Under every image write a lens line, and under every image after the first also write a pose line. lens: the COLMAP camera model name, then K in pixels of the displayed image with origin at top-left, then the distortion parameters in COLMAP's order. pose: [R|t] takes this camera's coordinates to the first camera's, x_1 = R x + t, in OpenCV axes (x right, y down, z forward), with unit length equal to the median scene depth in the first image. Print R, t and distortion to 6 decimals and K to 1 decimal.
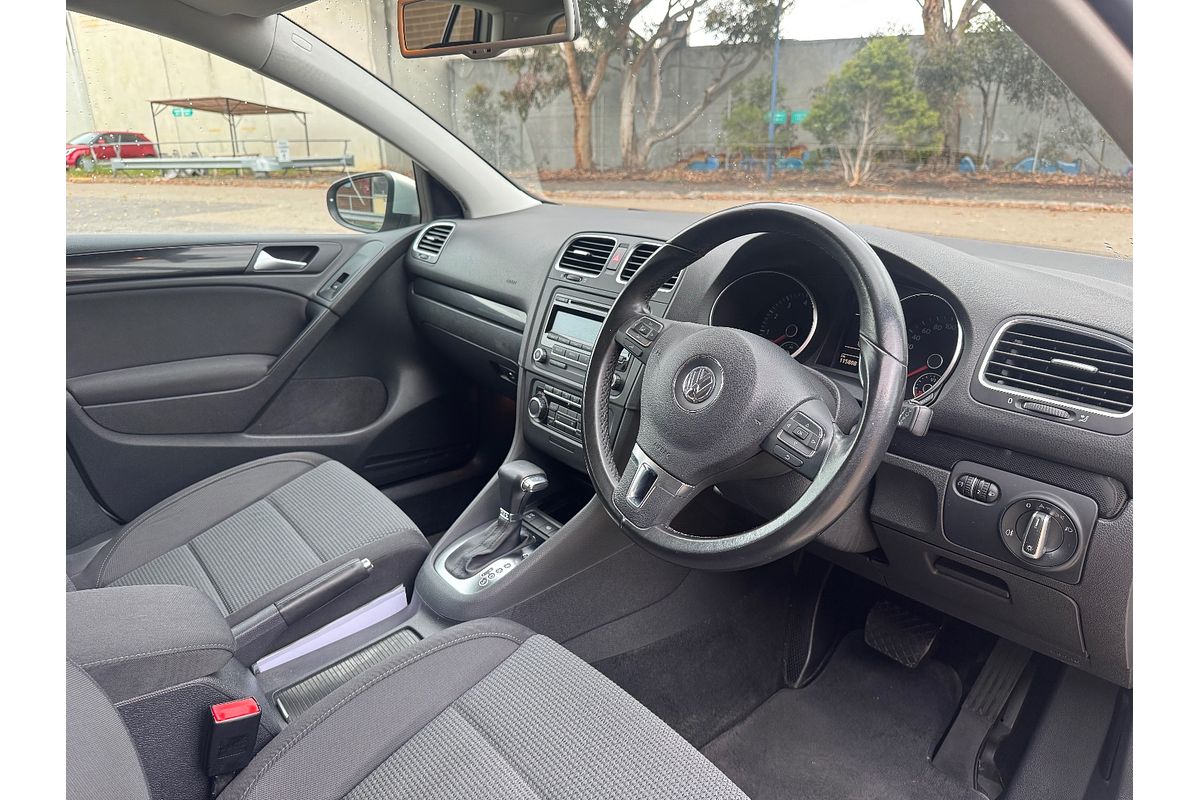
lens RADIAL K [[724.0, 0, 600.0], [0, 724.0, 400.0], [0, 0, 1]] dist [-0.021175, -0.000387]
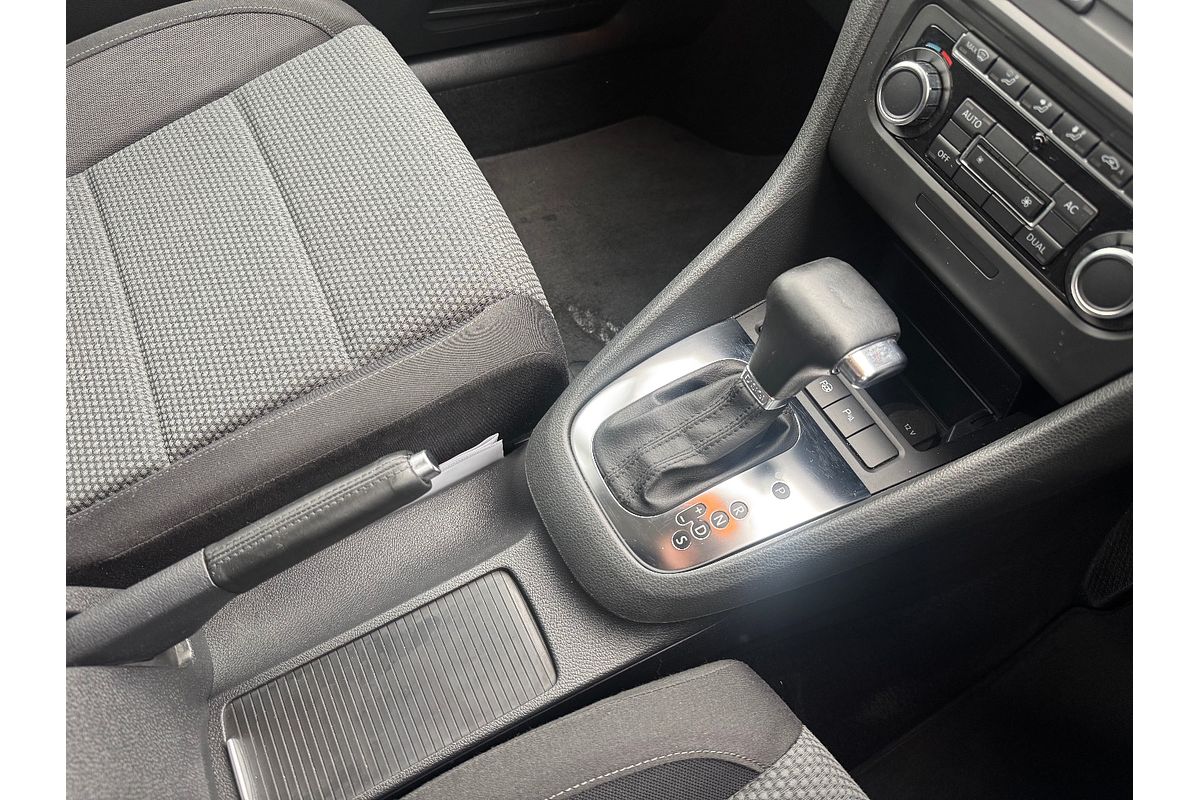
lens RADIAL K [[724.0, 0, 600.0], [0, 724.0, 400.0], [0, 0, 1]] dist [-0.021175, -0.000387]
pose [[0.974582, 0.224031, 0.000839, -0.196138], [-0.175416, 0.760759, 0.624880, -0.066509], [0.139354, -0.609143, 0.780721, 0.603277]]
